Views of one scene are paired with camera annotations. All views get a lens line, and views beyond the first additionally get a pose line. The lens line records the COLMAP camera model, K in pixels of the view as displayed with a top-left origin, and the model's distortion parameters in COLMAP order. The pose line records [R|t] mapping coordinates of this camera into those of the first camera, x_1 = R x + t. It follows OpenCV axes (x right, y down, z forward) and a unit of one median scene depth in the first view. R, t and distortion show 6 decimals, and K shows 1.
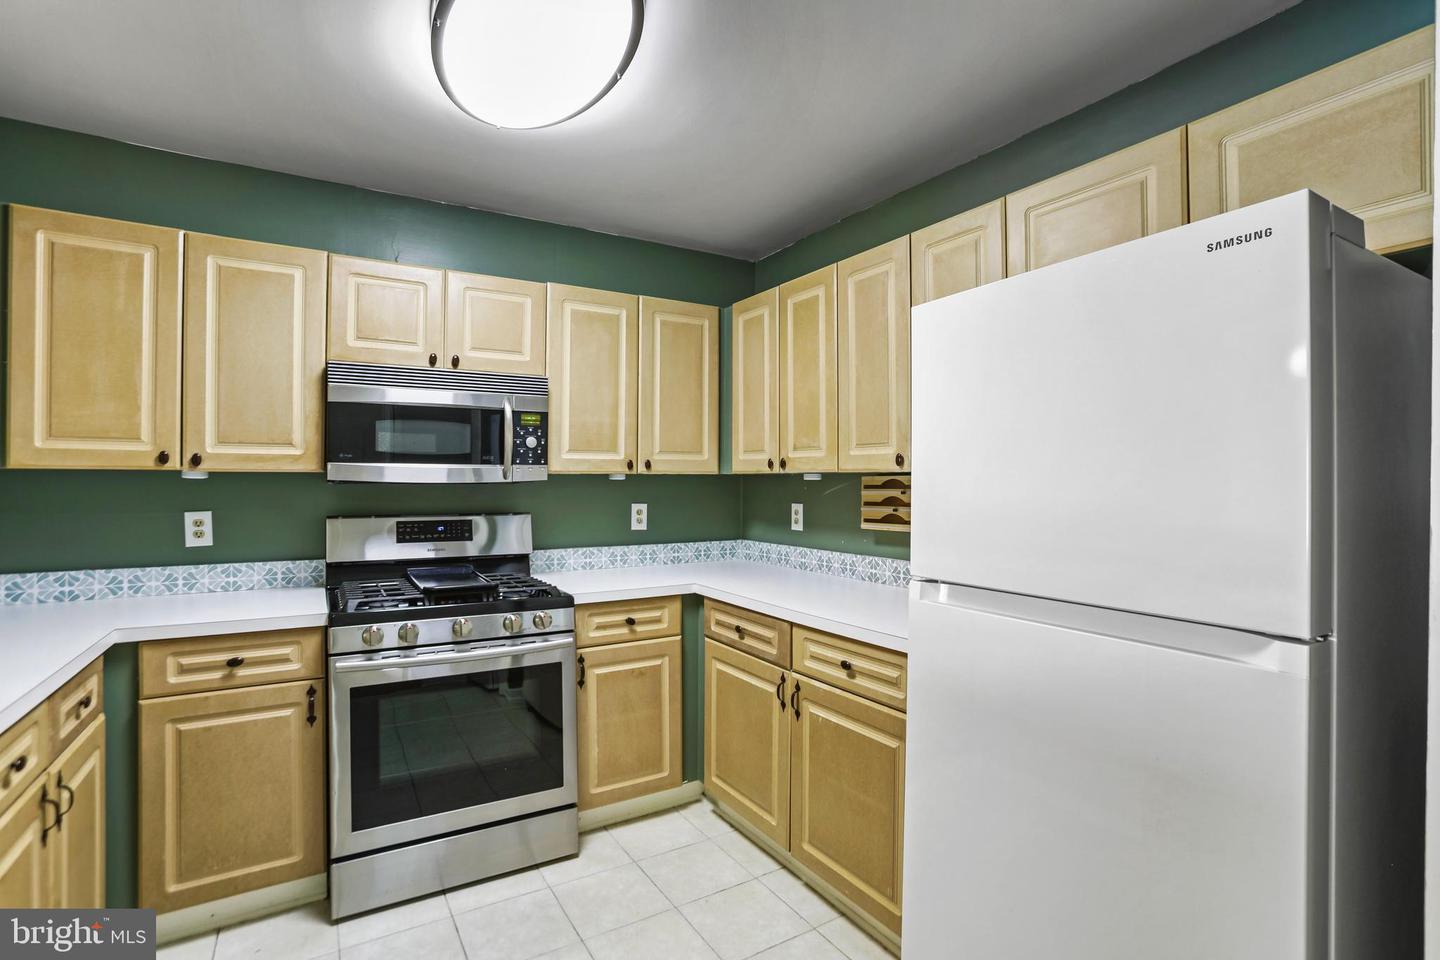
lens RADIAL K [[694.1, 0, 718.4], [0, 694.1, 467.7], [0, 0, 1]] dist [-0.042626, 0.006576]
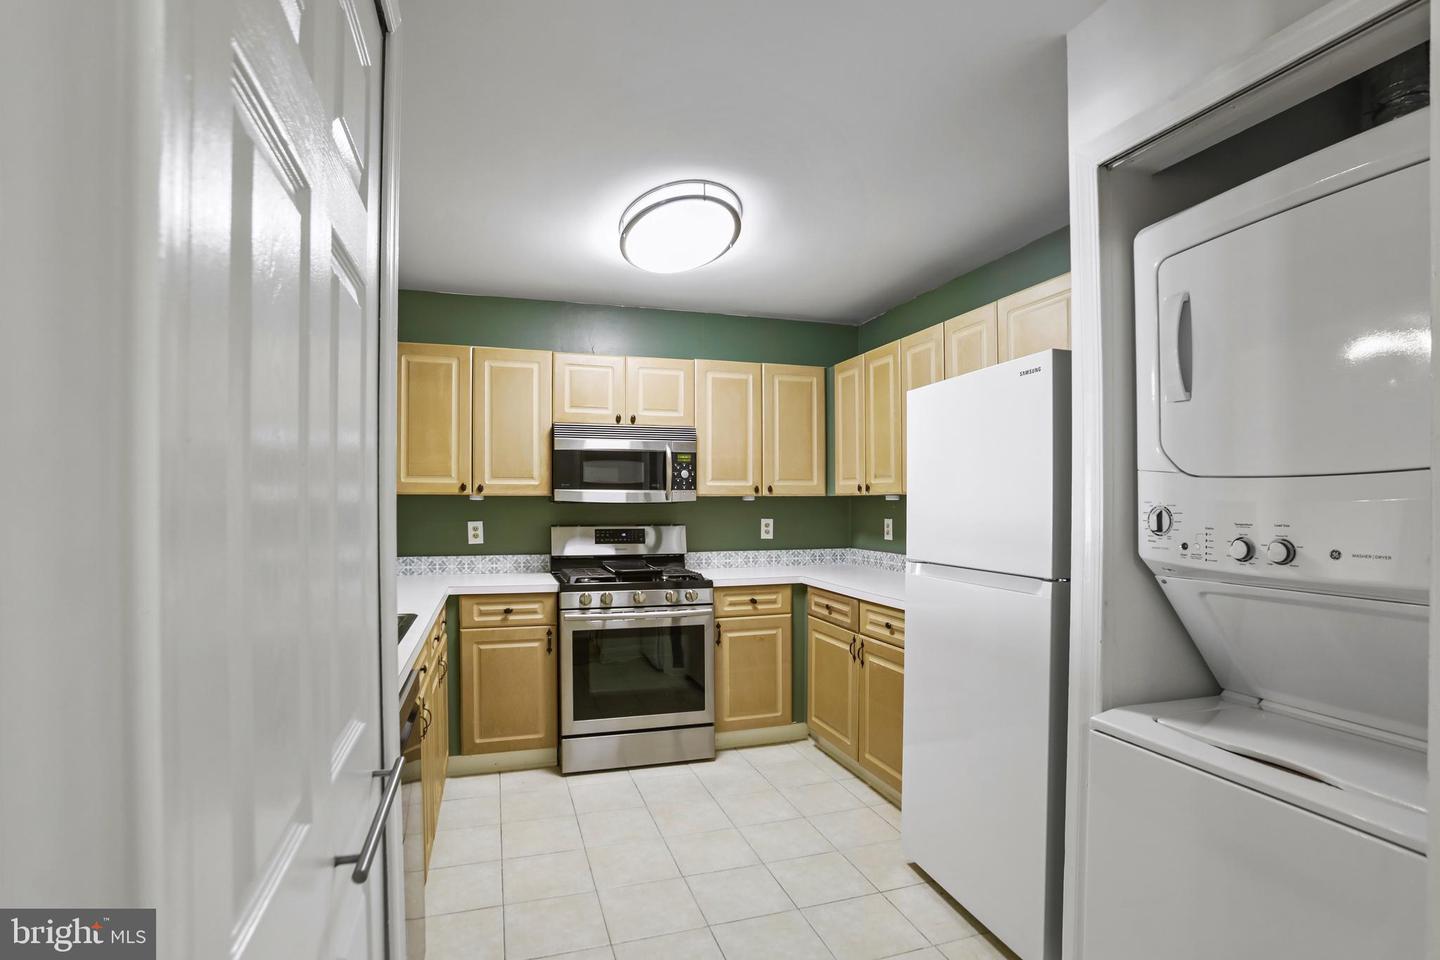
lens RADIAL K [[694.1, 0, 717.4], [0, 694.1, 493.3], [0, 0, 1]] dist [-0.042626, 0.006576]
pose [[0.972775, -0.004762, -0.231701, 0.140856], [0.006014, 0.999971, 0.004698, -0.003949], [0.231671, -0.005963, 0.972776, -0.416577]]
